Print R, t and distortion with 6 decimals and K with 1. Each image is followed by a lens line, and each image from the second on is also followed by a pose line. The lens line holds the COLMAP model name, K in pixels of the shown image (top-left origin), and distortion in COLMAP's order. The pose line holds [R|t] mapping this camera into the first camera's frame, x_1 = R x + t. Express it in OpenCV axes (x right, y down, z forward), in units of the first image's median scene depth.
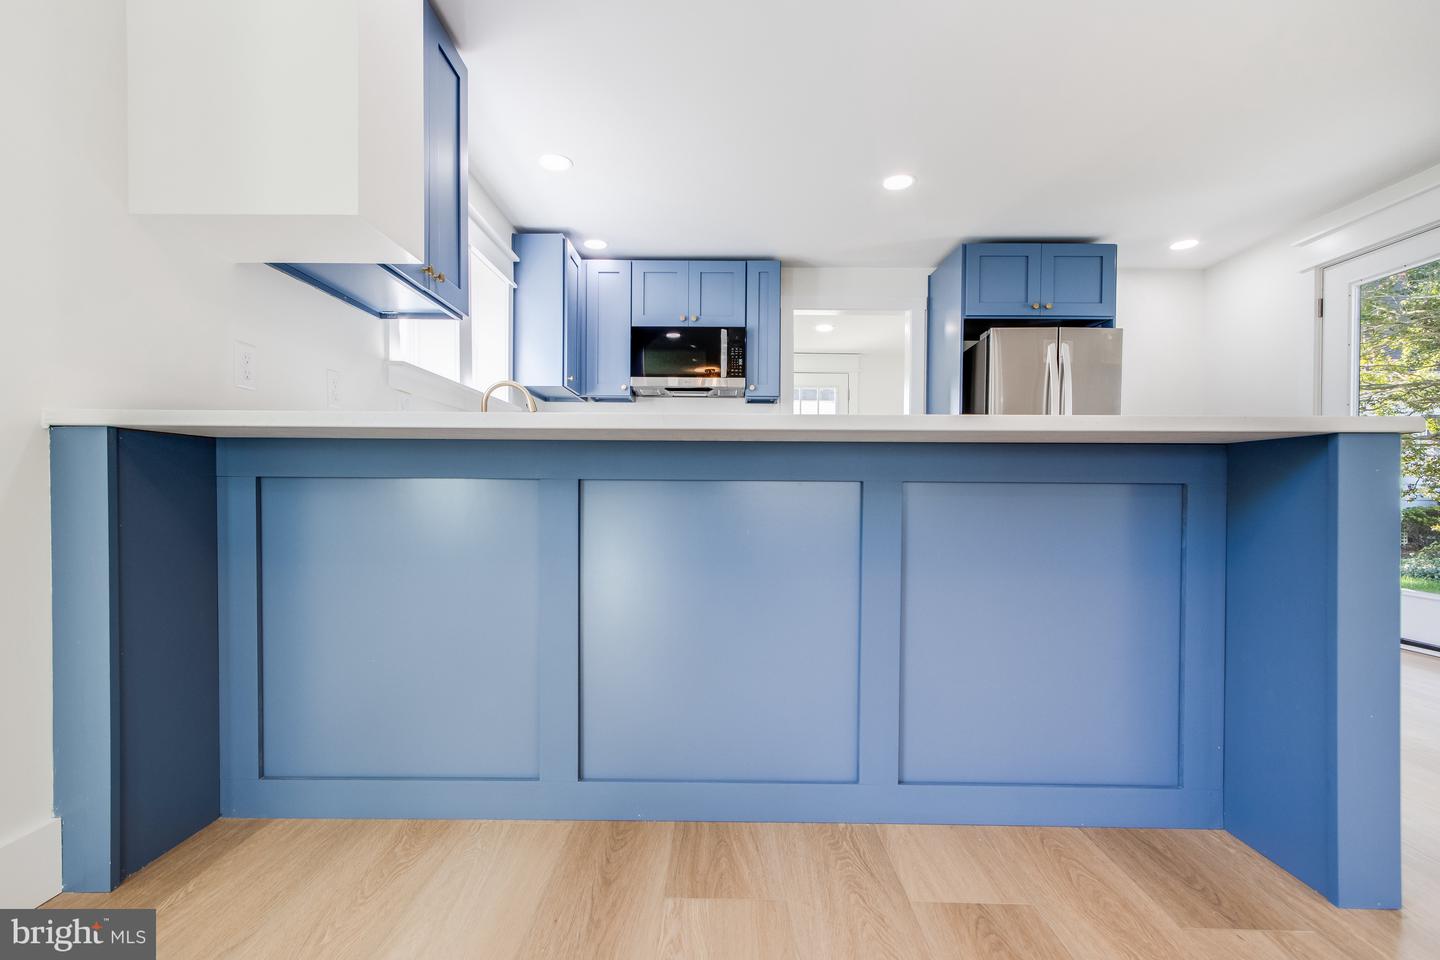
lens RADIAL K [[660.9, 0, 728.1], [0, 660.9, 497.9], [0, 0, 1]] dist [0.003981, 0.000751]
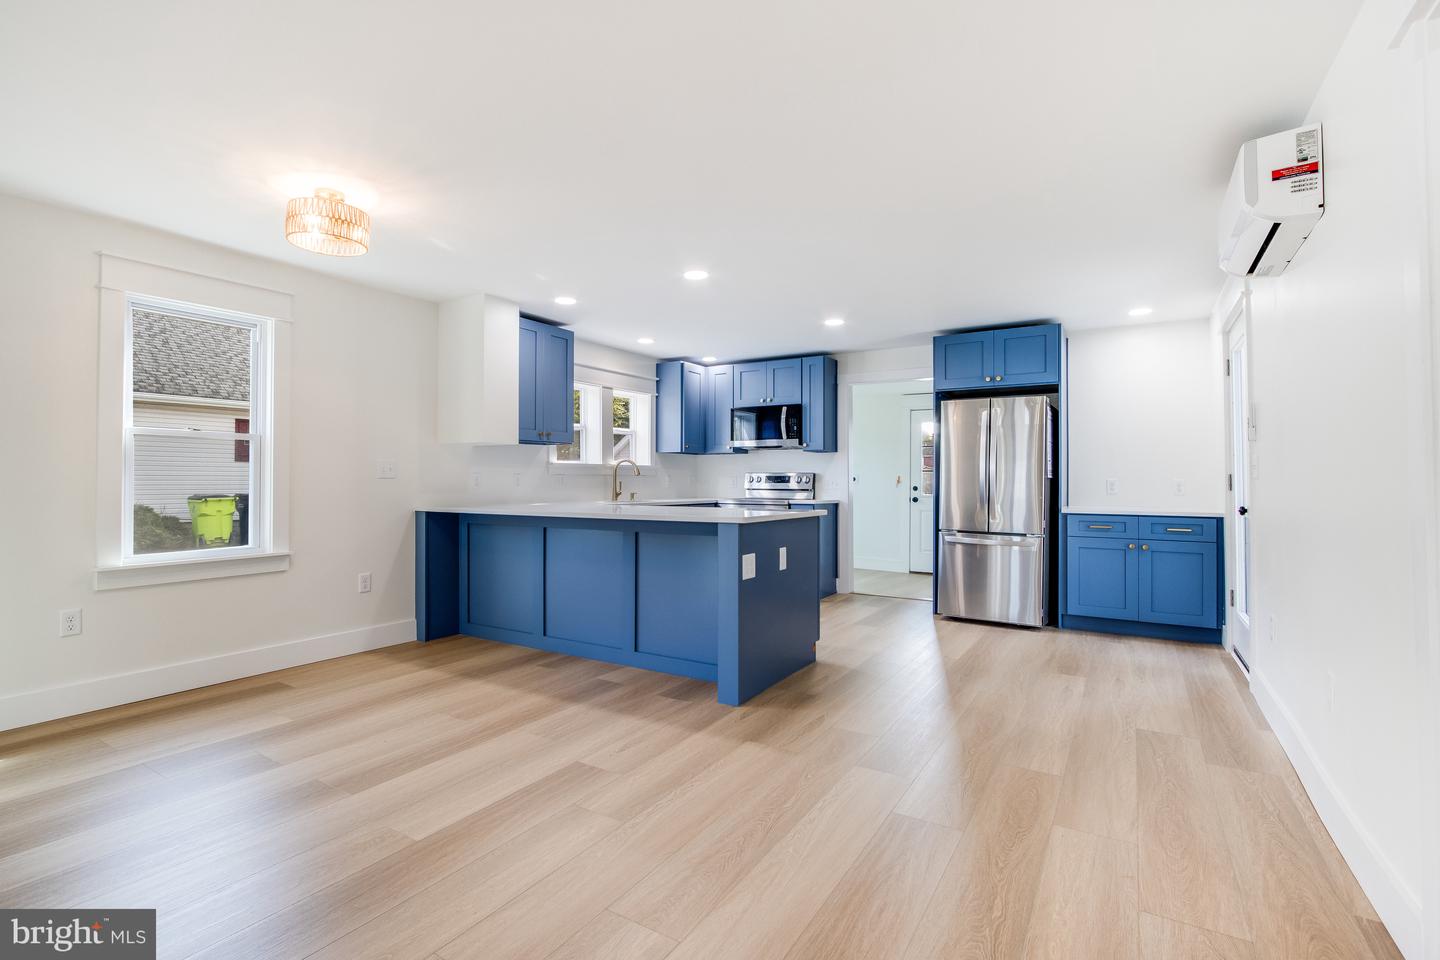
lens RADIAL K [[686.4, 0, 720.0], [0, 686.4, 480.0], [0, 0, 1]] dist [0.002514, 0.000423]
pose [[0.853247, -0.005425, -0.521479, 0.694527], [-0.005253, 0.999806, -0.018996, -0.063994], [0.521481, 0.018947, 0.853053, -0.394842]]
